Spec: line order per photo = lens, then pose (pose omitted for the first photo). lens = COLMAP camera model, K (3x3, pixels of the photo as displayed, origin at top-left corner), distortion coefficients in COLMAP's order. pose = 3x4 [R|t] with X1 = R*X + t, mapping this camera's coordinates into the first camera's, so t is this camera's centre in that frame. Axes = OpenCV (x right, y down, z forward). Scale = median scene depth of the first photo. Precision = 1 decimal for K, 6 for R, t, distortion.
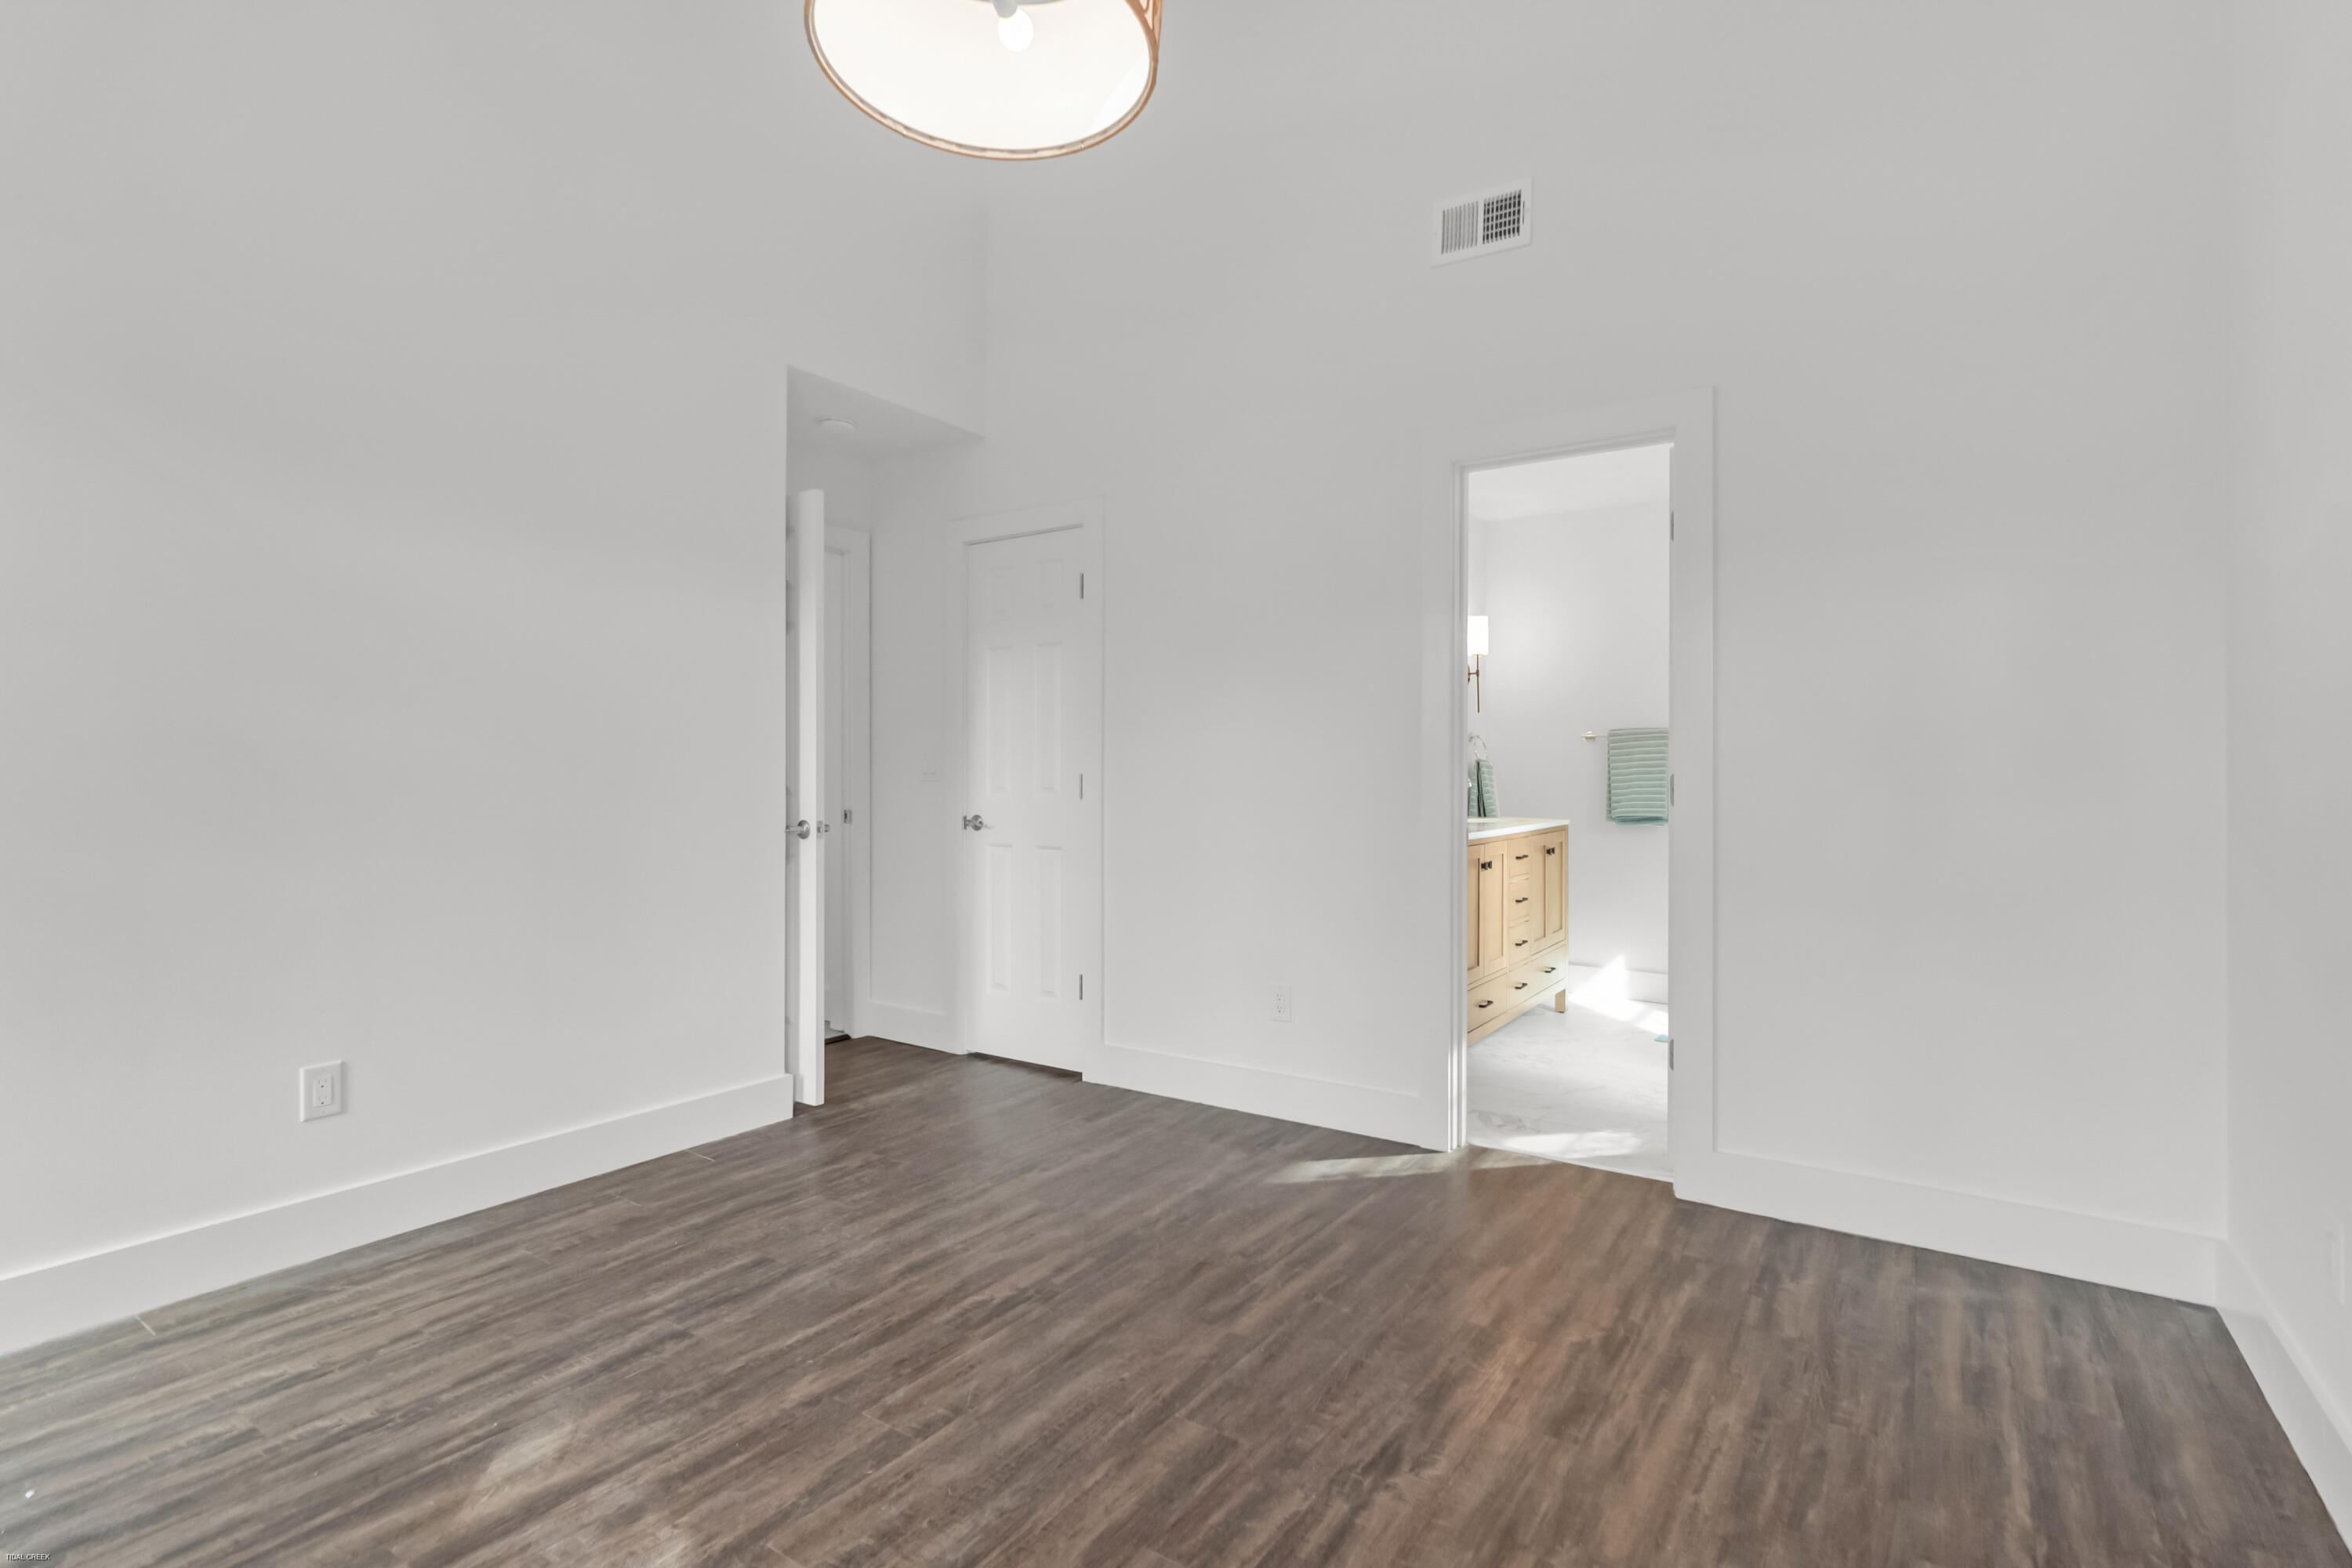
lens RADIAL K [[1120.9, 0, 1176.0], [0, 1120.9, 784.0], [0, 0, 1]] dist [0.001562, -0.000218]
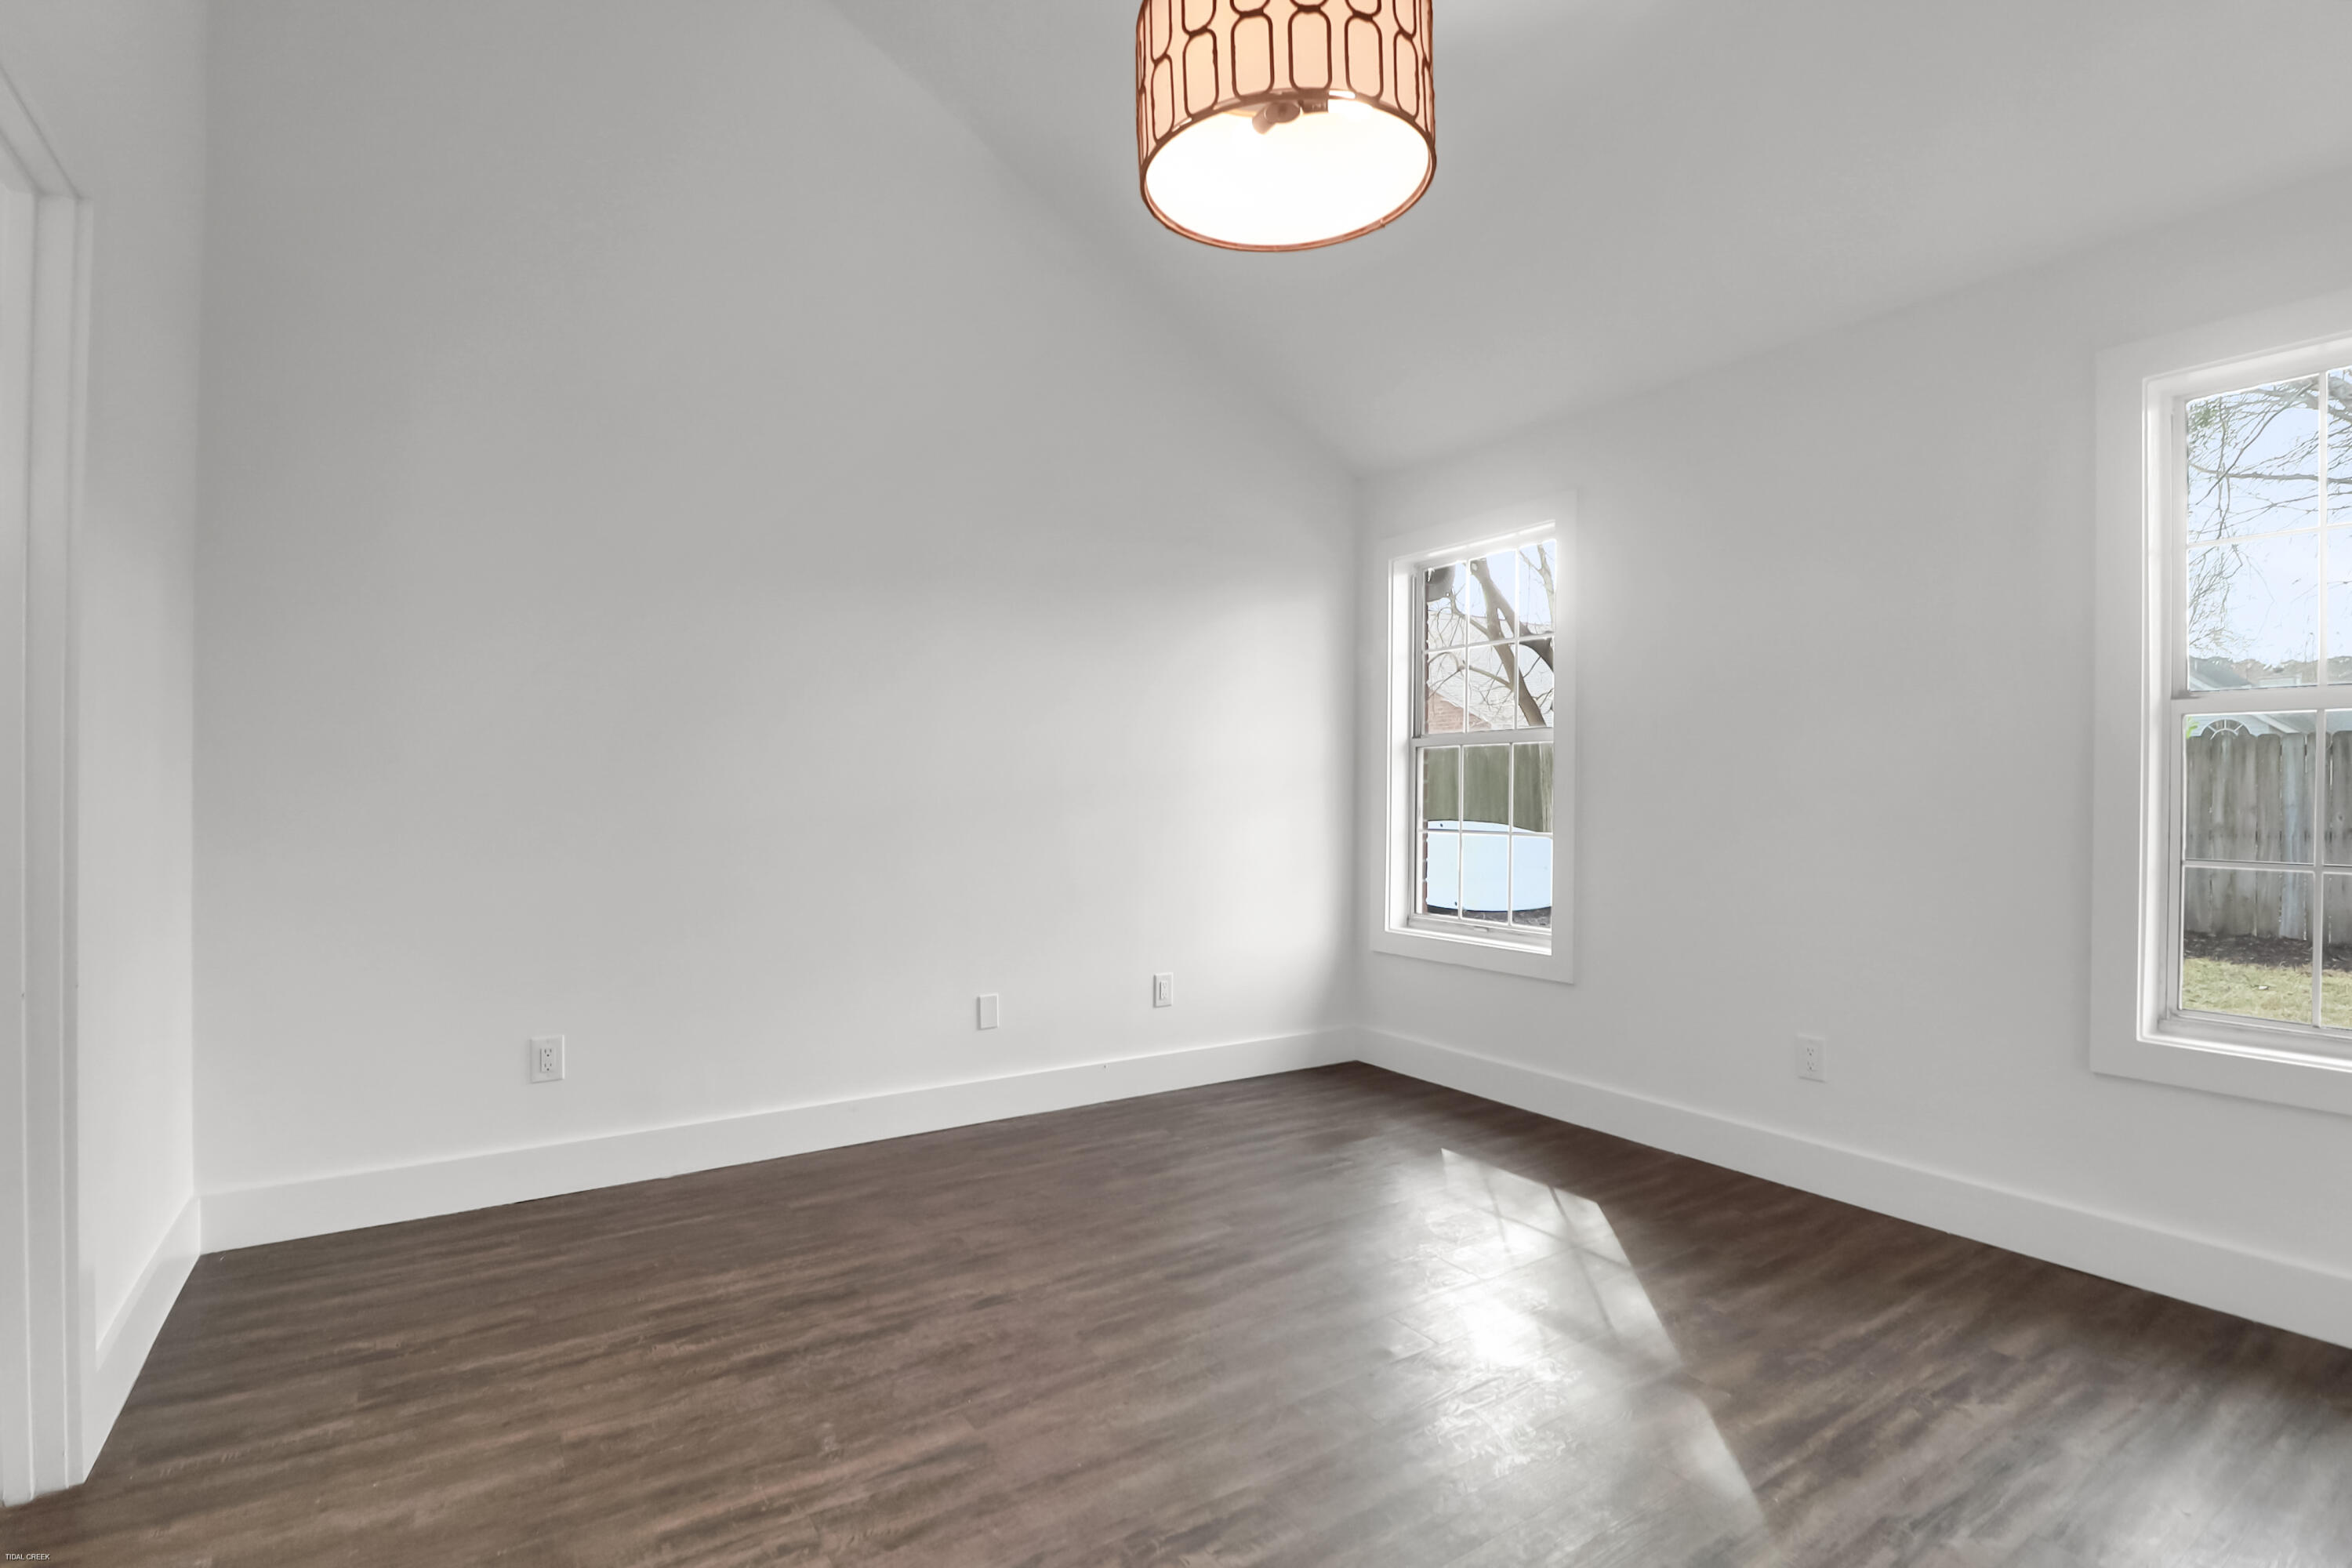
lens RADIAL K [[1120.9, 0, 1176.0], [0, 1120.9, 784.0], [0, 0, 1]] dist [0.001562, -0.000218]
pose [[-0.925787, -0.005887, 0.378000, -0.464718], [-0.006586, 0.999978, -0.000557, -0.015302], [-0.377989, -0.003005, -0.925805, 1.922429]]
